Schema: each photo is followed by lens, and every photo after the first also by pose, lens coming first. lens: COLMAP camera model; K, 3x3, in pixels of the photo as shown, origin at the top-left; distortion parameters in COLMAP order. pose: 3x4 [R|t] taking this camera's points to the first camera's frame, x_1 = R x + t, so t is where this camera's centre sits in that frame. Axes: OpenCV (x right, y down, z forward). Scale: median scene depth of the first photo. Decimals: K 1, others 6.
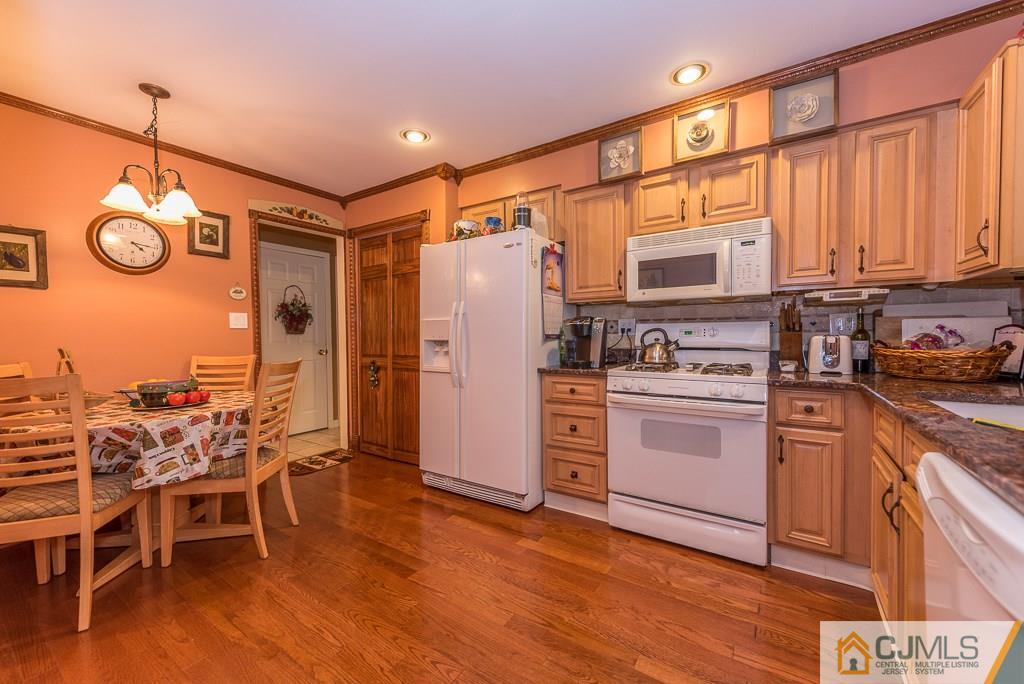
lens RADIAL K [[401.0, 0, 509.4], [0, 401.0, 339.7], [0, 0, 1]] dist [0.000184, -0.000201]
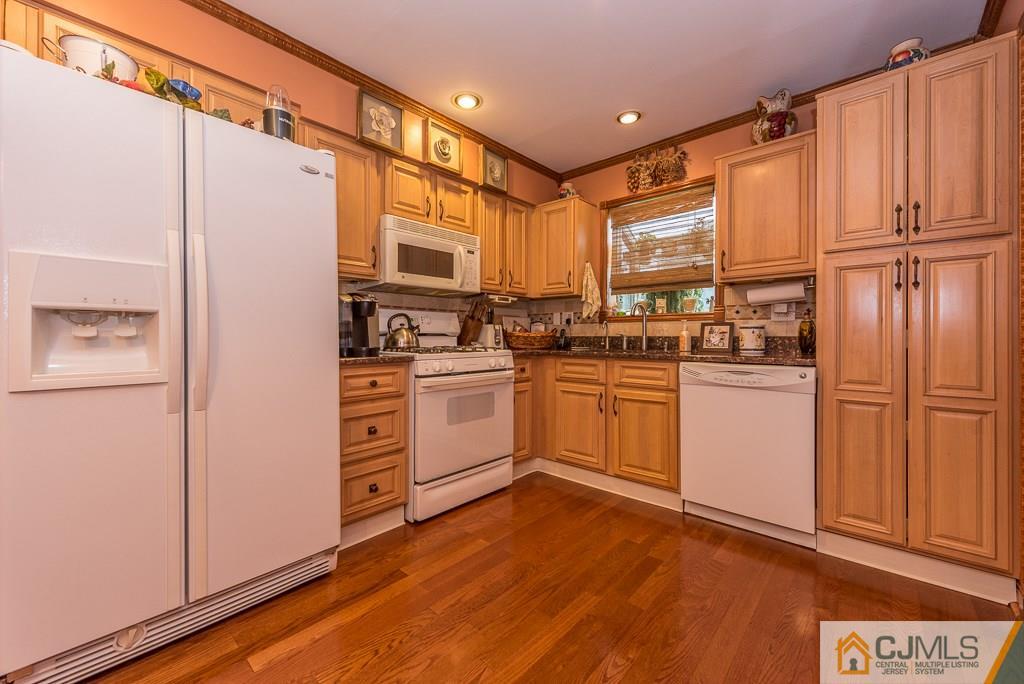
lens RADIAL K [[401.0, 0, 509.4], [0, 401.0, 339.7], [0, 0, 1]] dist [0.000184, -0.000201]
pose [[0.146691, 0.004590, 0.989172, -0.626531], [0.019597, 0.999779, -0.007545, 0.052628], [-0.988988, 0.020492, 0.146569, 0.637160]]
